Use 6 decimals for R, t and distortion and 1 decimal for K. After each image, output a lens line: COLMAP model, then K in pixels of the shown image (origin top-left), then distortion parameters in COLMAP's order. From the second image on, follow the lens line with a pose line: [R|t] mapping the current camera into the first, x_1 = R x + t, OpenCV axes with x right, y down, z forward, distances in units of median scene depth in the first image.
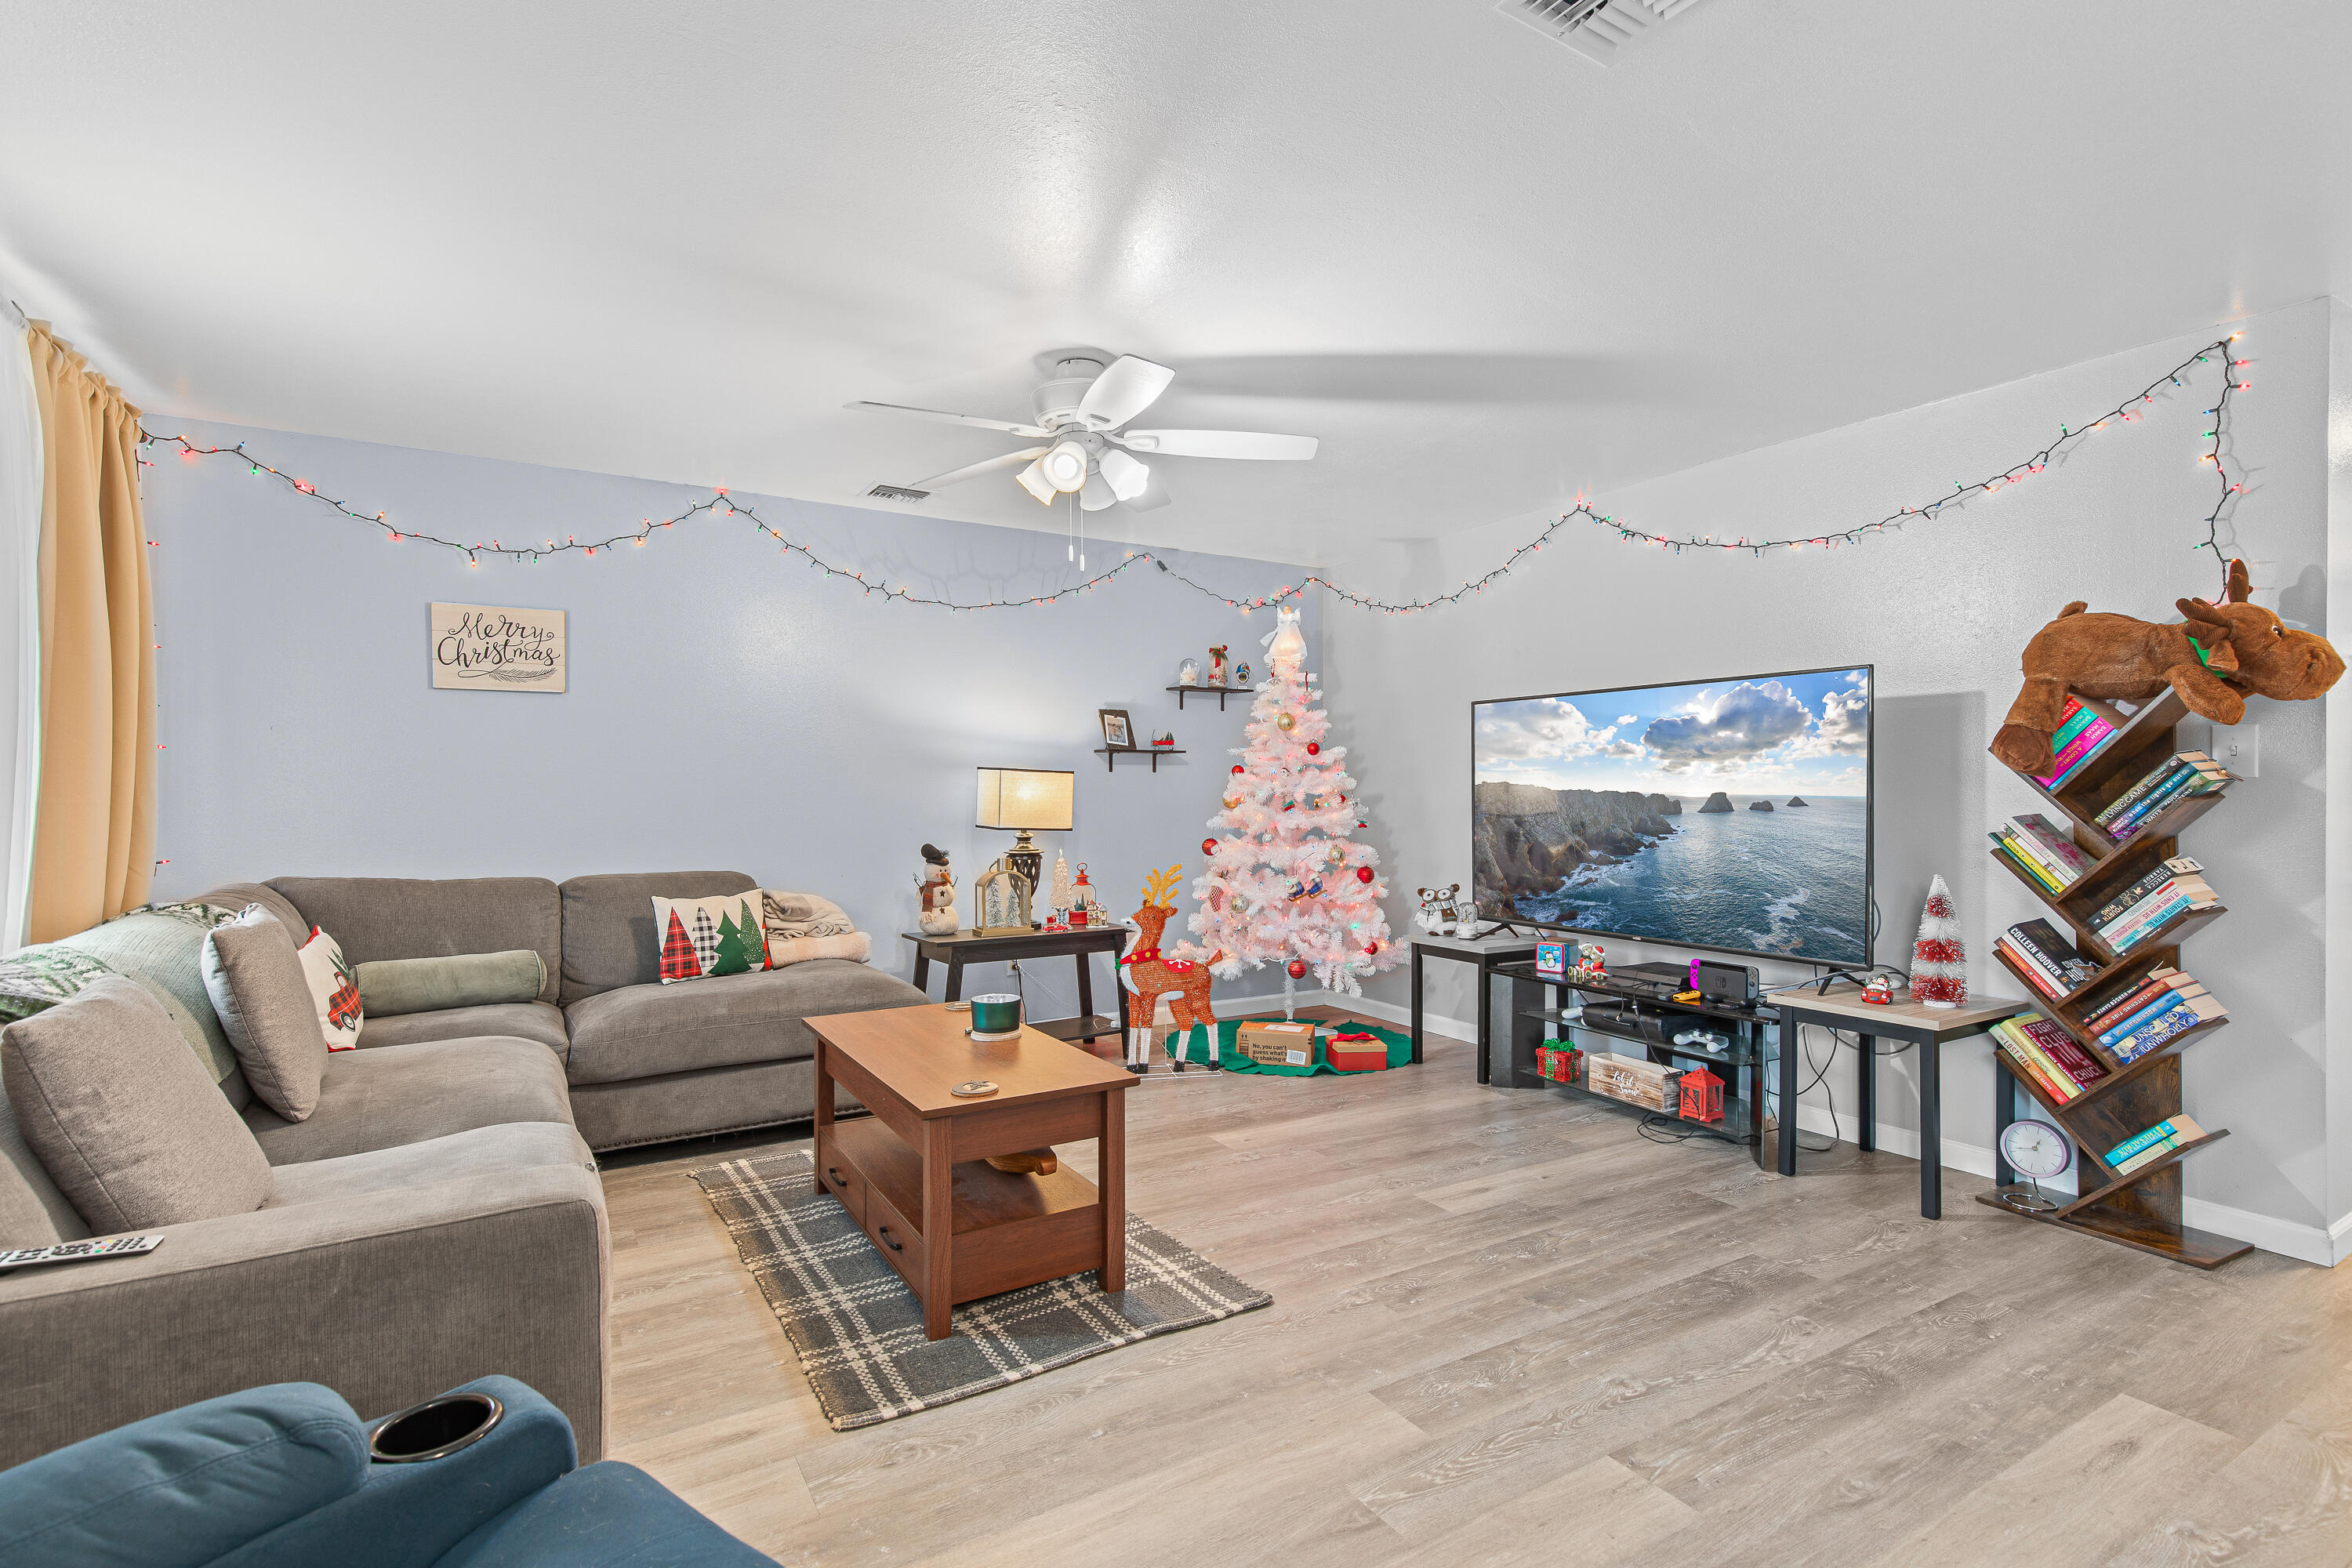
lens RADIAL K [[1125.6, 0, 1181.4], [0, 1125.6, 794.5], [0, 0, 1]] dist [0.011217, -0.000086]
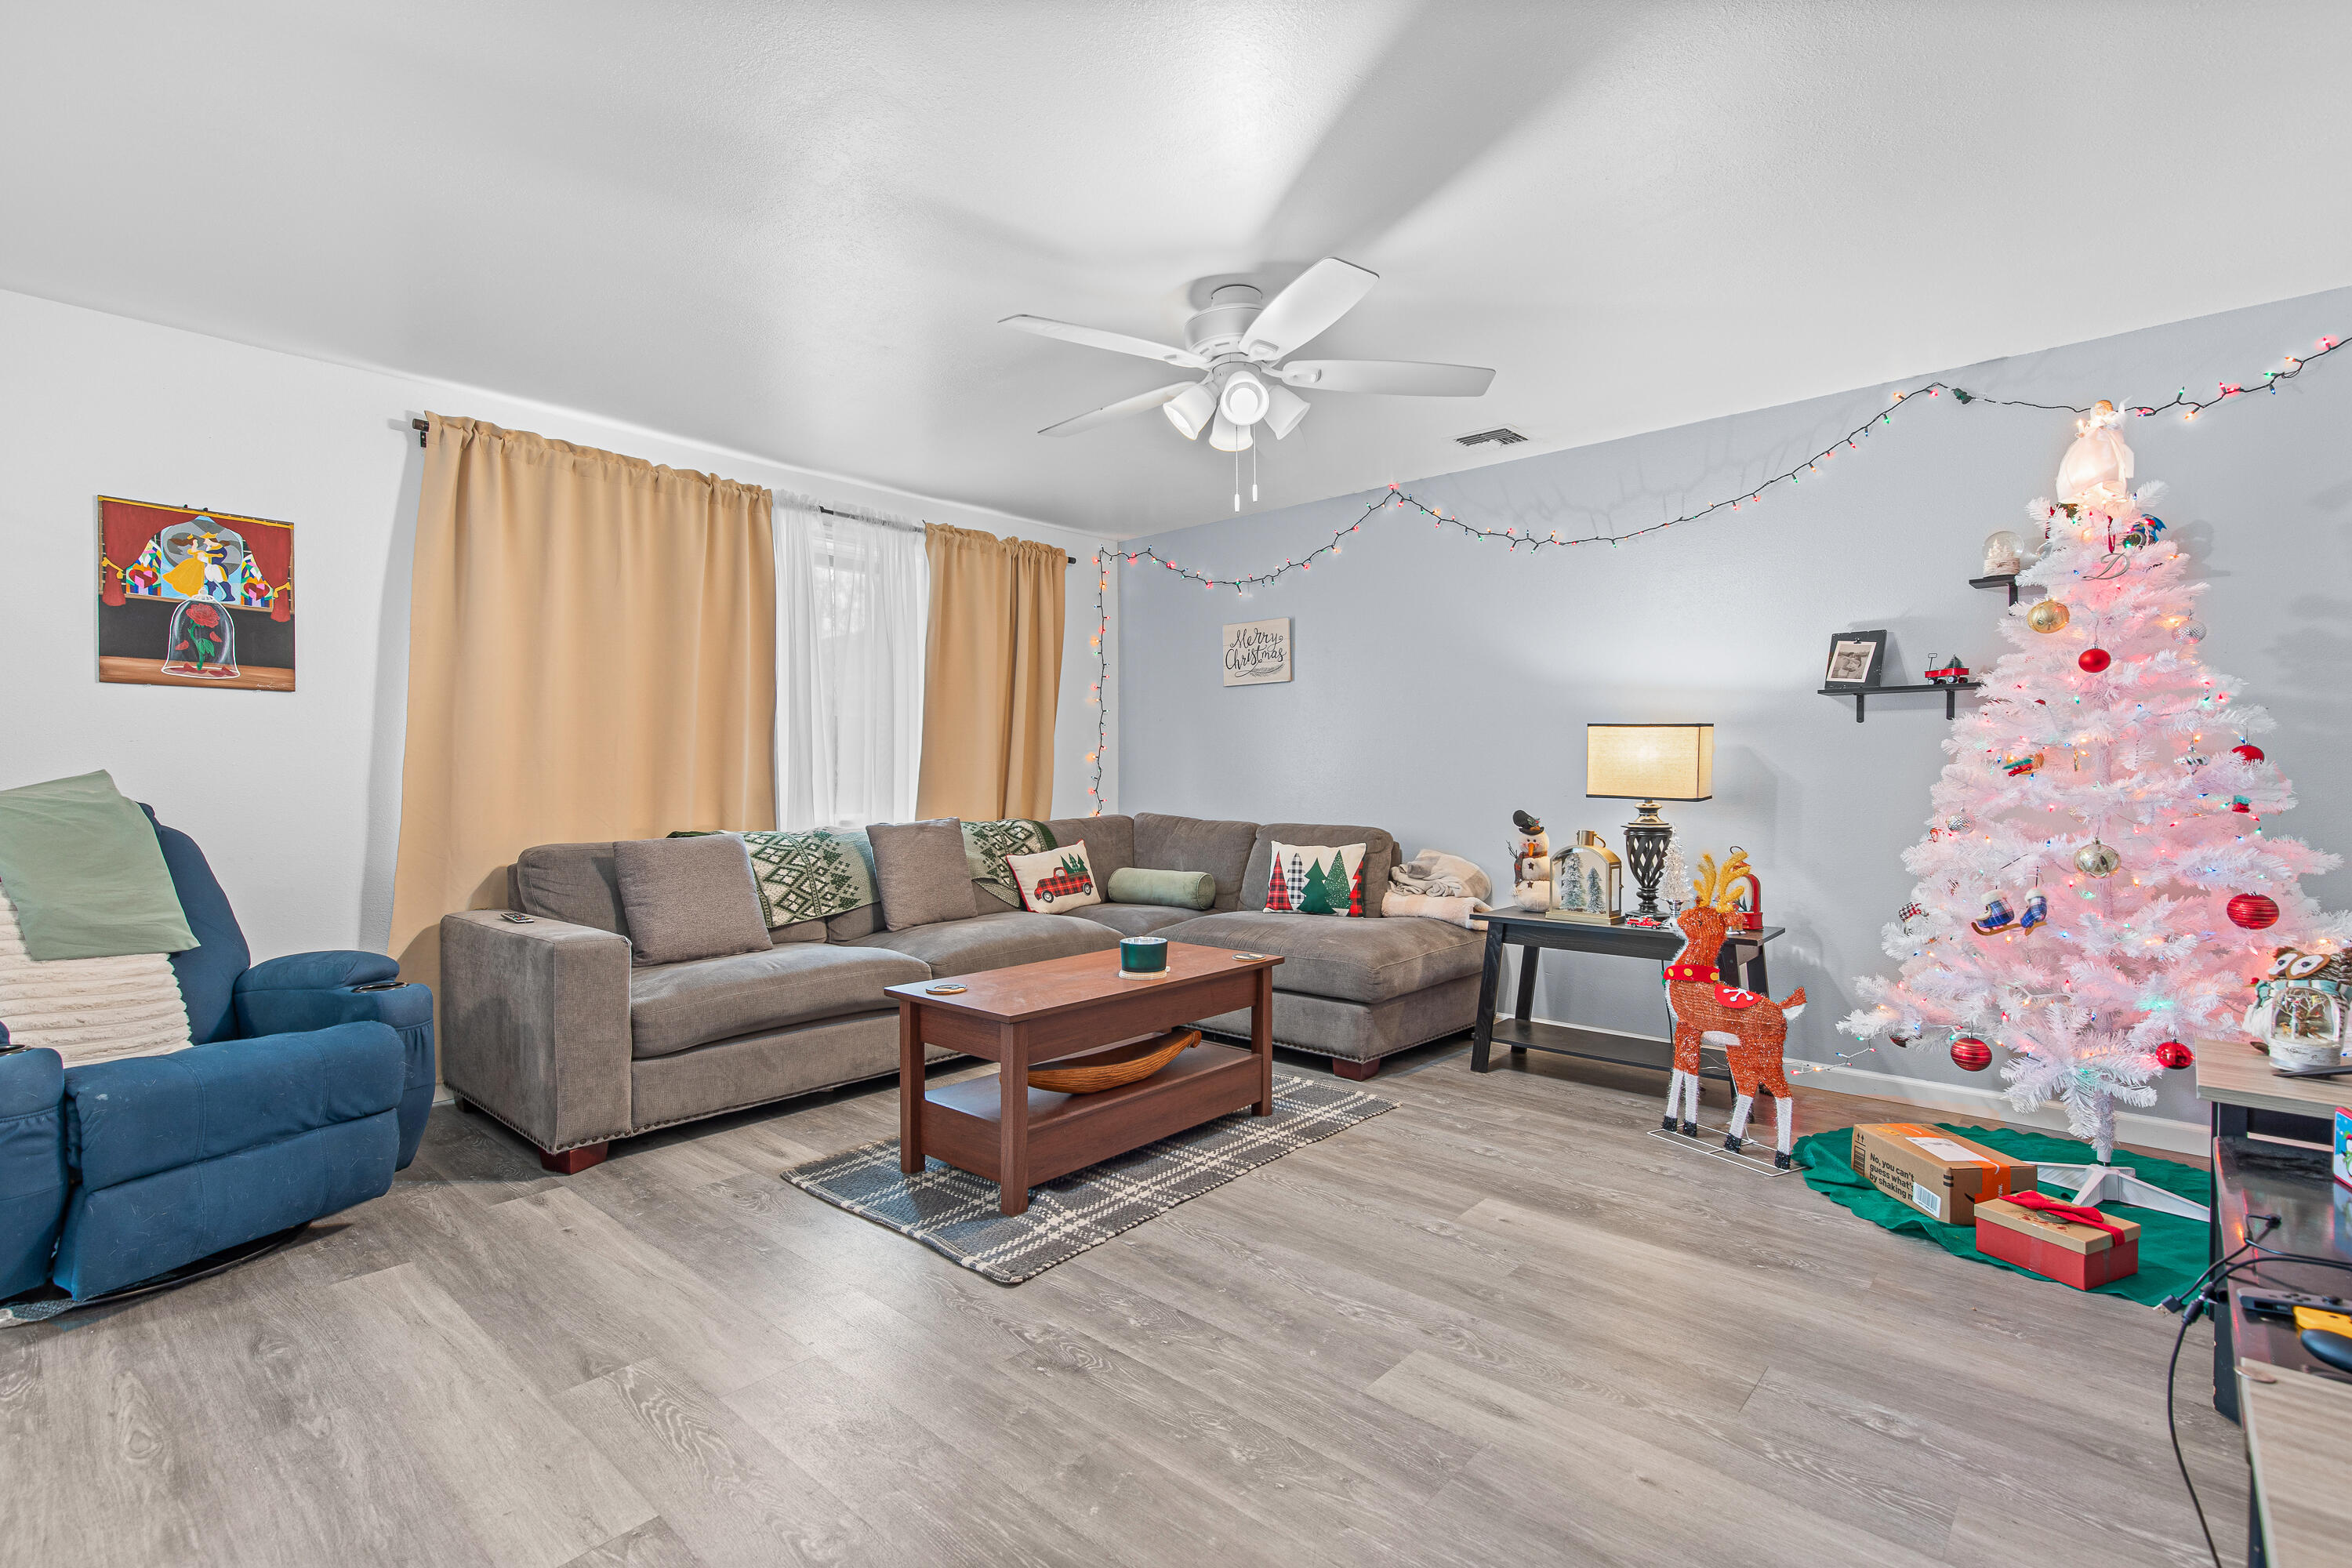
lens RADIAL K [[1066.8, 0, 1180.4], [0, 1066.8, 776.6], [0, 0, 1]] dist [0.009744, 0.000087]
pose [[0.290864, 0.000650, -0.956764, 0.602503], [-0.001338, 0.999999, 0.000272, 0.018935], [0.956764, 0.001201, 0.290864, 0.549607]]
